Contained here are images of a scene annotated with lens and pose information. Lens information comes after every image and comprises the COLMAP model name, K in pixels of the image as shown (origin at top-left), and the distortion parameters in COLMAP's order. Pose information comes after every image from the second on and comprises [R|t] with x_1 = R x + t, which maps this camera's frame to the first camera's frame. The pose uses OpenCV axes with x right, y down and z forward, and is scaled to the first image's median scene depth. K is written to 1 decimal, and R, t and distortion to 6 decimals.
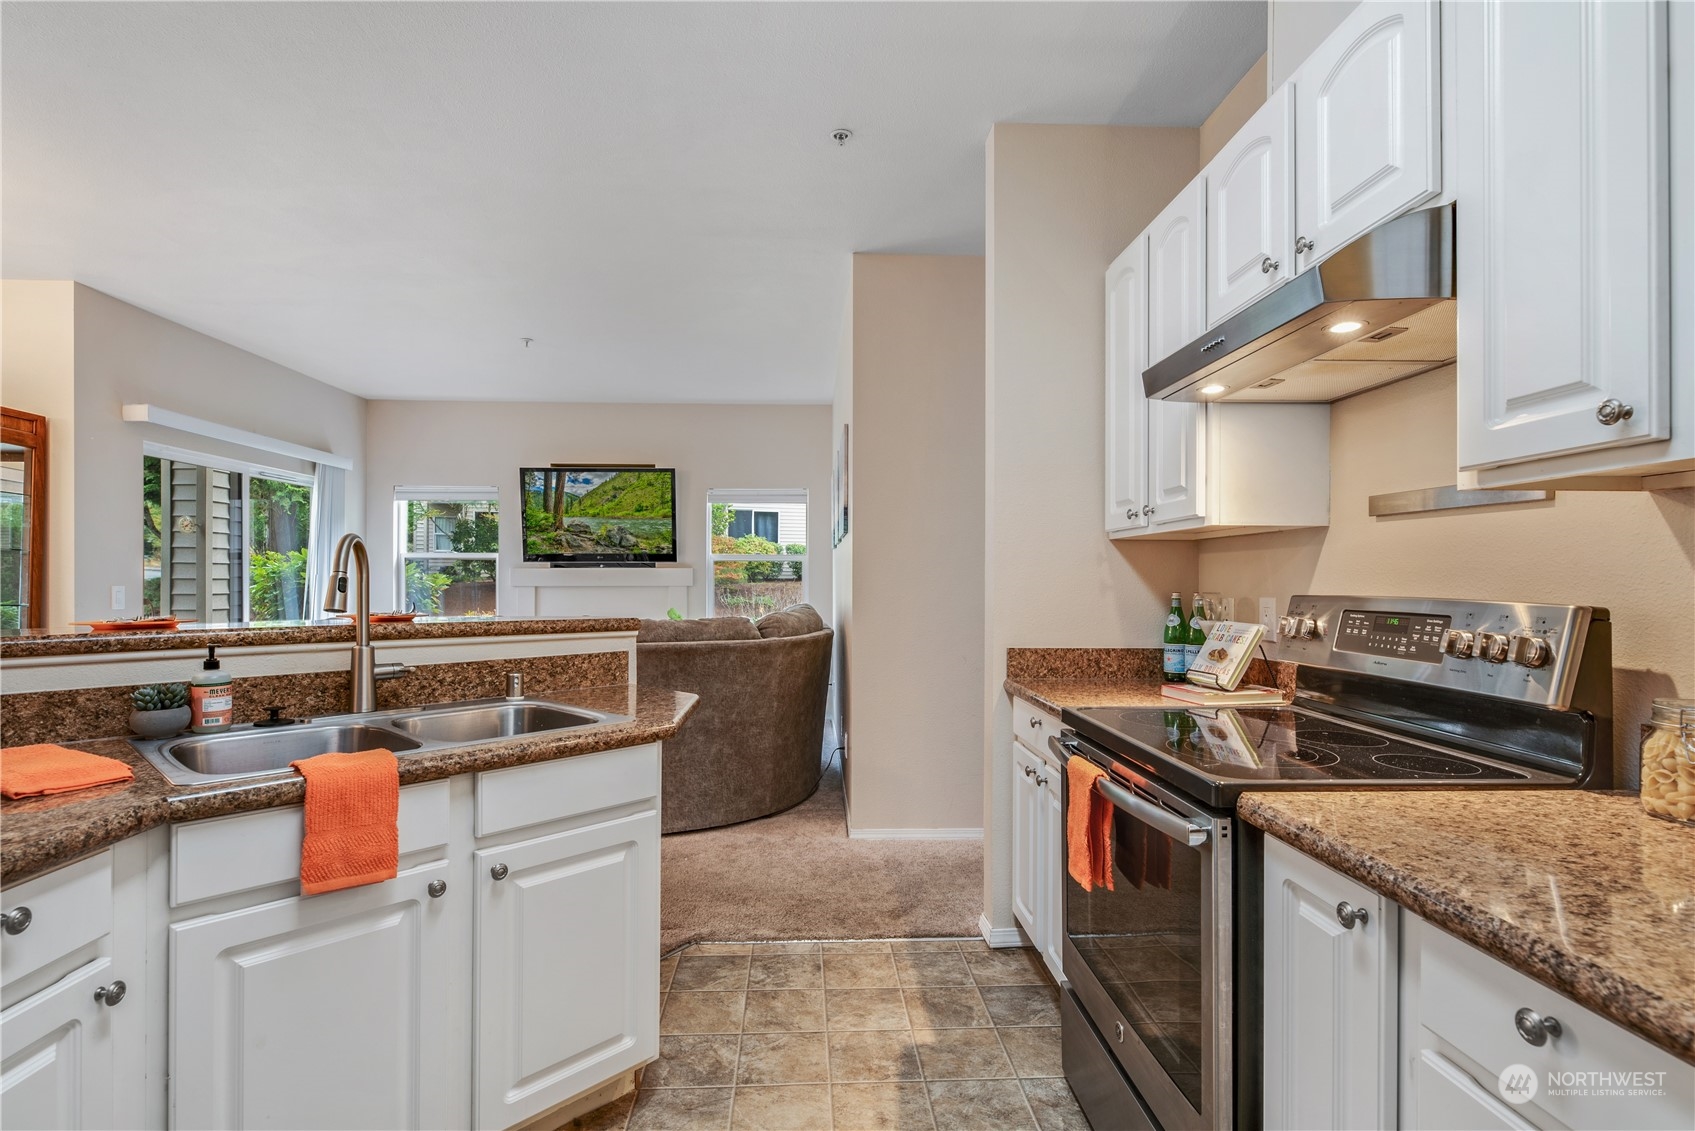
lens RADIAL K [[822.7, 0, 850.3], [0, 822.7, 569.0], [0, 0, 1]] dist [0.005561, 0.000341]
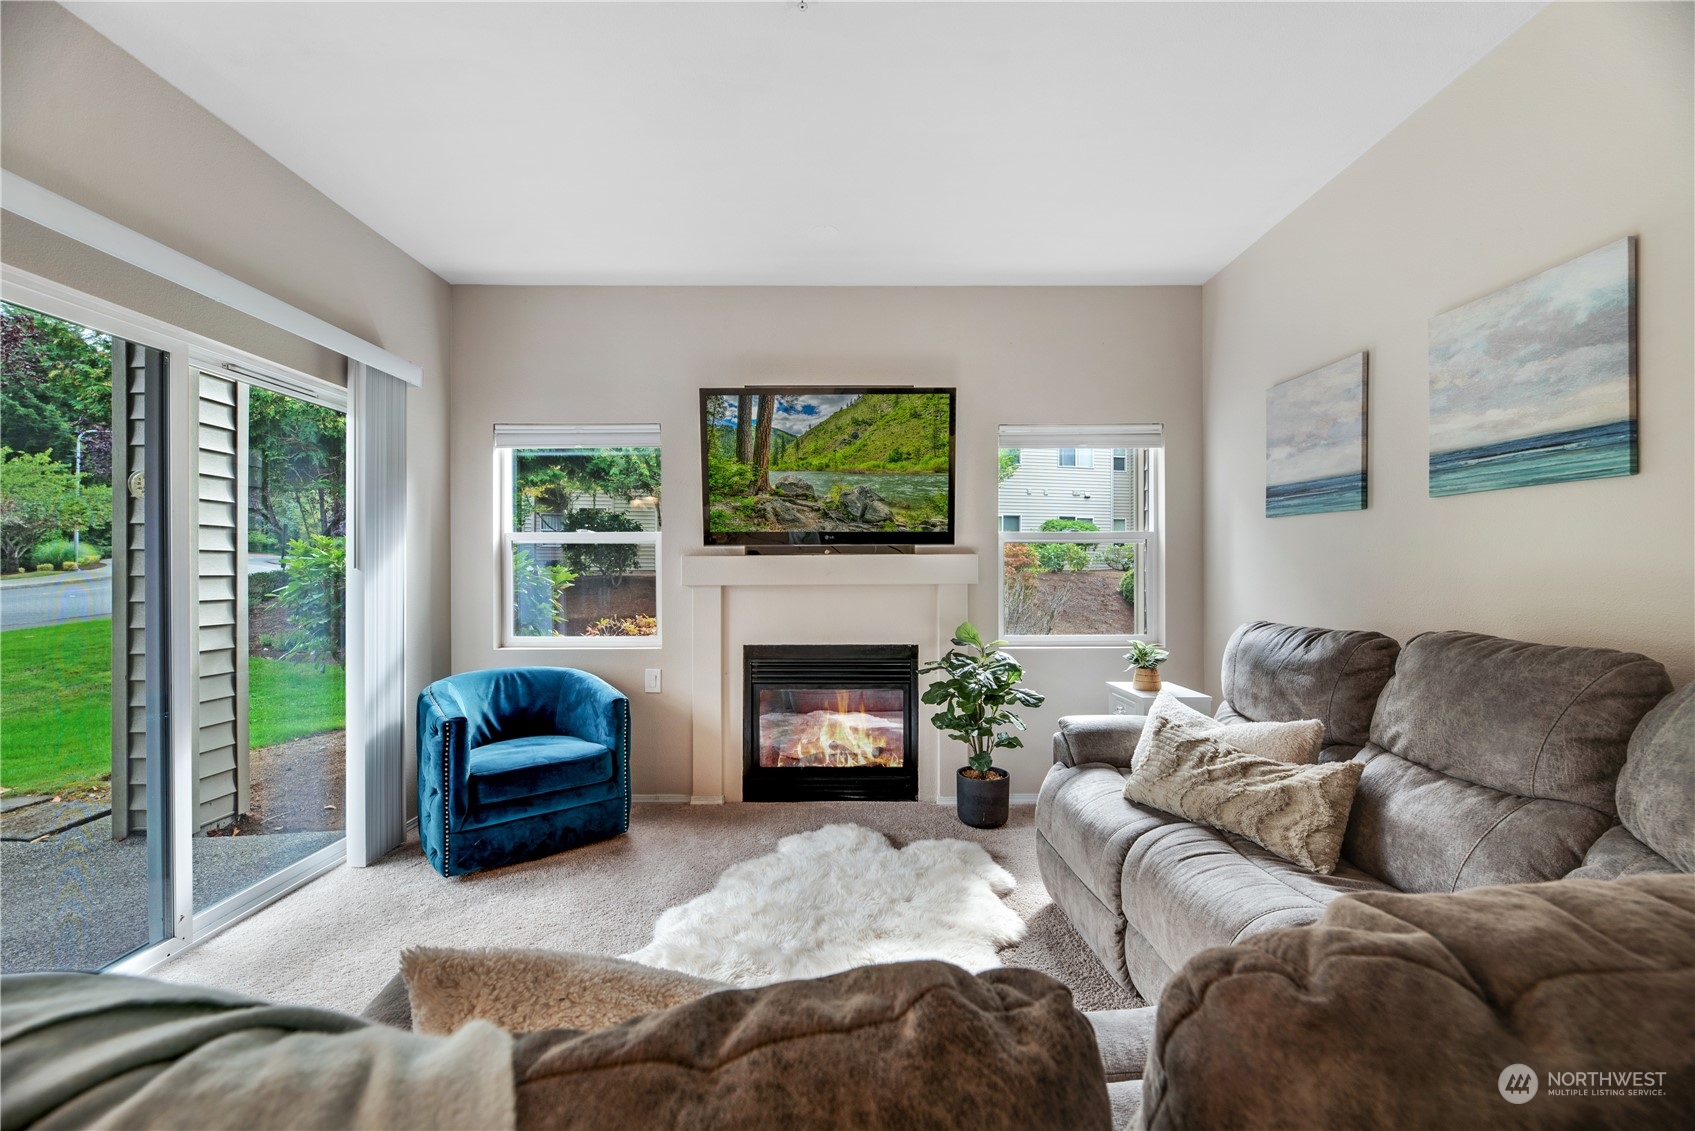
lens RADIAL K [[690.2, 0, 846.0], [0, 690.2, 568.8], [0, 0, 1]] dist [-0.003222, -0.001269]
pose [[0.998782, 0.002567, -0.049275, -0.268069], [-0.001962, 0.999922, 0.012330, 0.001340], [0.049303, -0.012218, 0.998709, 0.503369]]
